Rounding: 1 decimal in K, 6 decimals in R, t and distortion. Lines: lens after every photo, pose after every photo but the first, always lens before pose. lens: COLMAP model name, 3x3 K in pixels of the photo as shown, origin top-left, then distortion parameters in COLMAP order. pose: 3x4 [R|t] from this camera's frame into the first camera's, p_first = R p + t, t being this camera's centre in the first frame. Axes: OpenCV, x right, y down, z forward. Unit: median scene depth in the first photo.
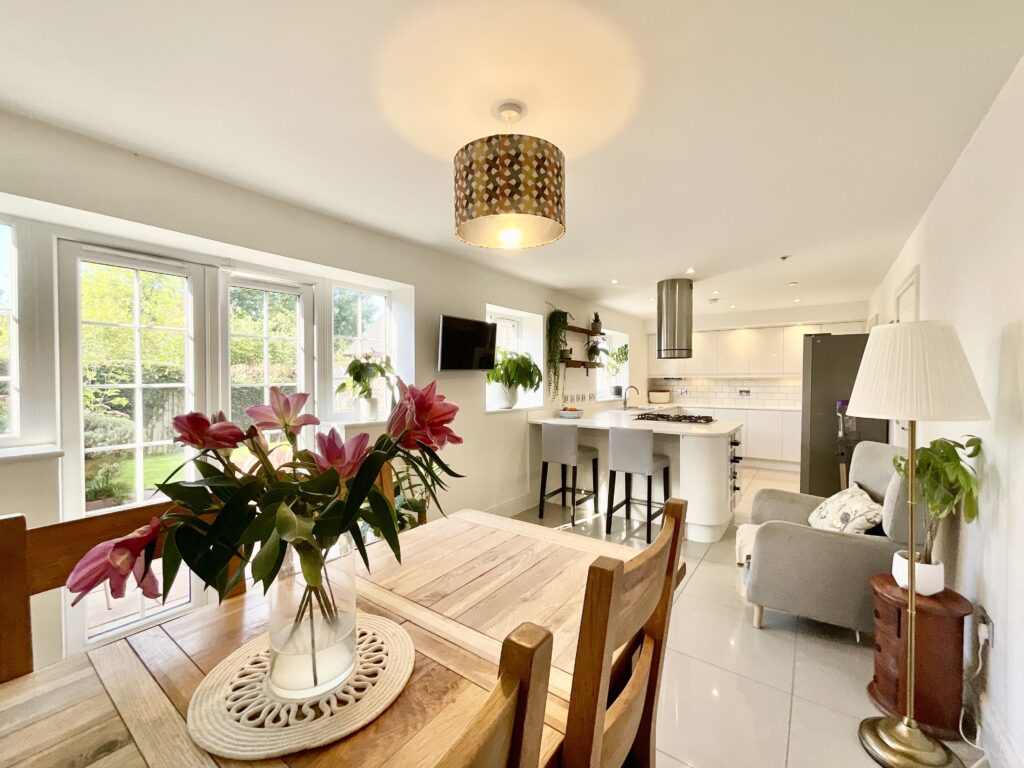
lens RADIAL K [[416.2, 0, 515.2], [0, 416.2, 382.6], [0, 0, 1]] dist [-0.000413, -0.000173]
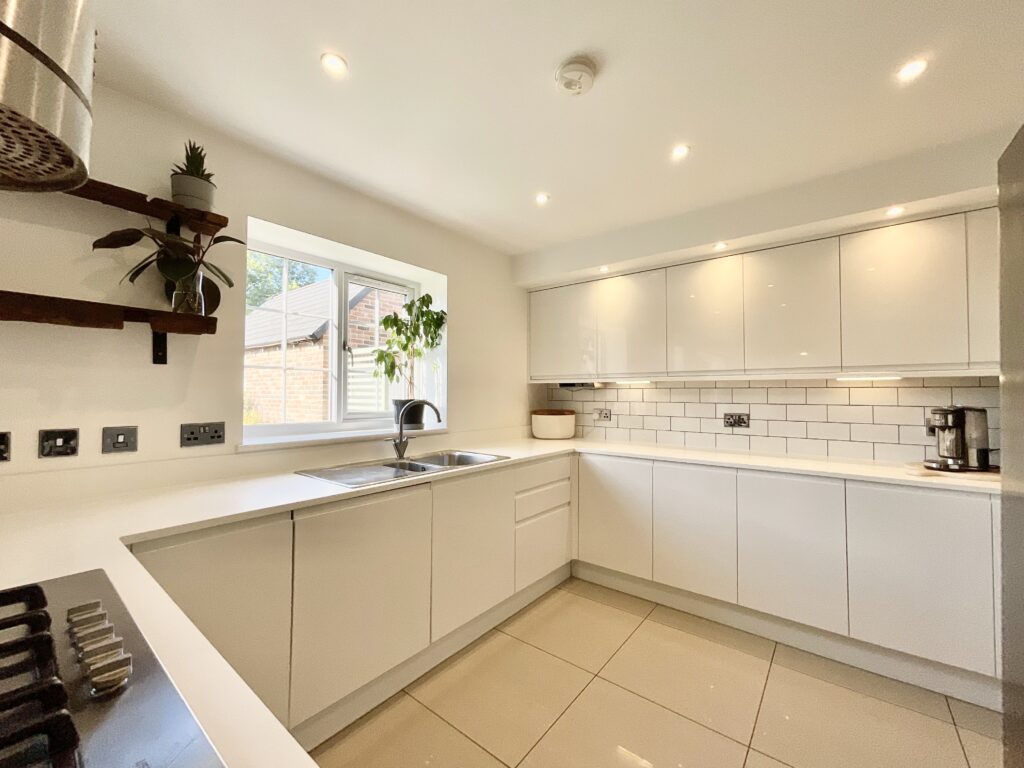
lens RADIAL K [[416.2, 0, 530.2], [0, 416.2, 388.1], [0, 0, 1]] dist [-0.000413, -0.000173]
pose [[0.999705, 0.006868, -0.023296, 0.379704], [-0.007431, 0.999680, -0.024161, 0.005569], [0.023123, 0.024327, 0.999437, 0.624272]]
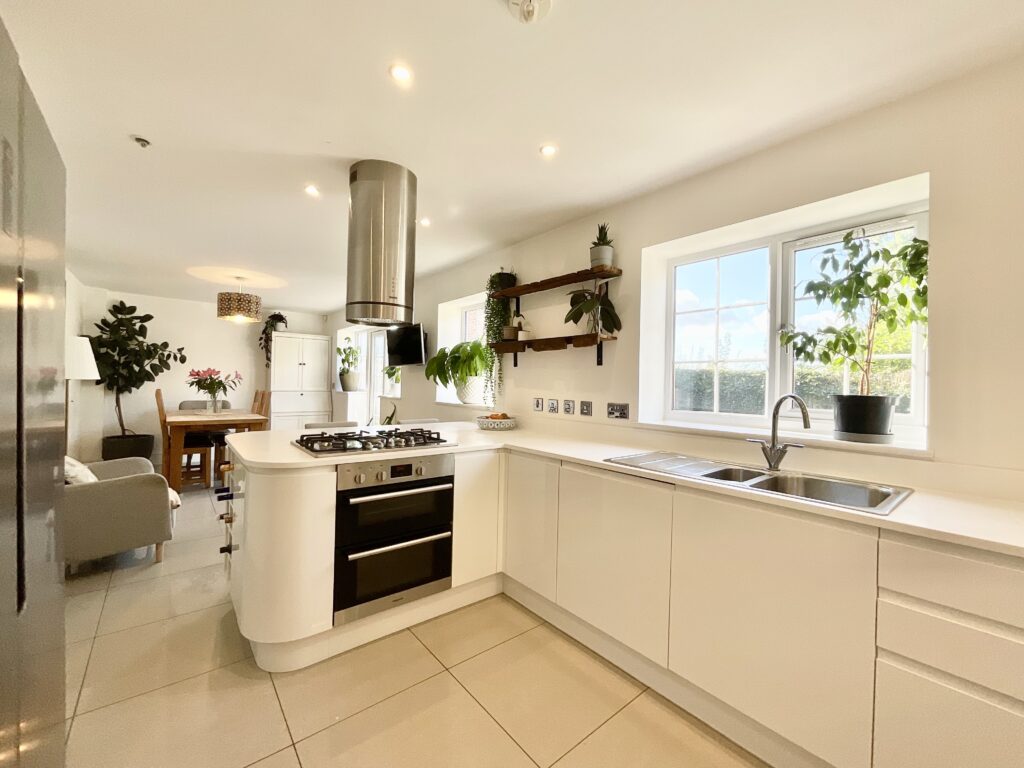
lens RADIAL K [[416.2, 0, 518.8], [0, 416.2, 386.5], [0, 0, 1]] dist [-0.000413, -0.000173]
pose [[-0.240415, 0.014343, -0.970564, 0.574649], [-0.020552, 0.999591, 0.019862, 0.001120], [0.970453, 0.024722, -0.240022, 0.889698]]
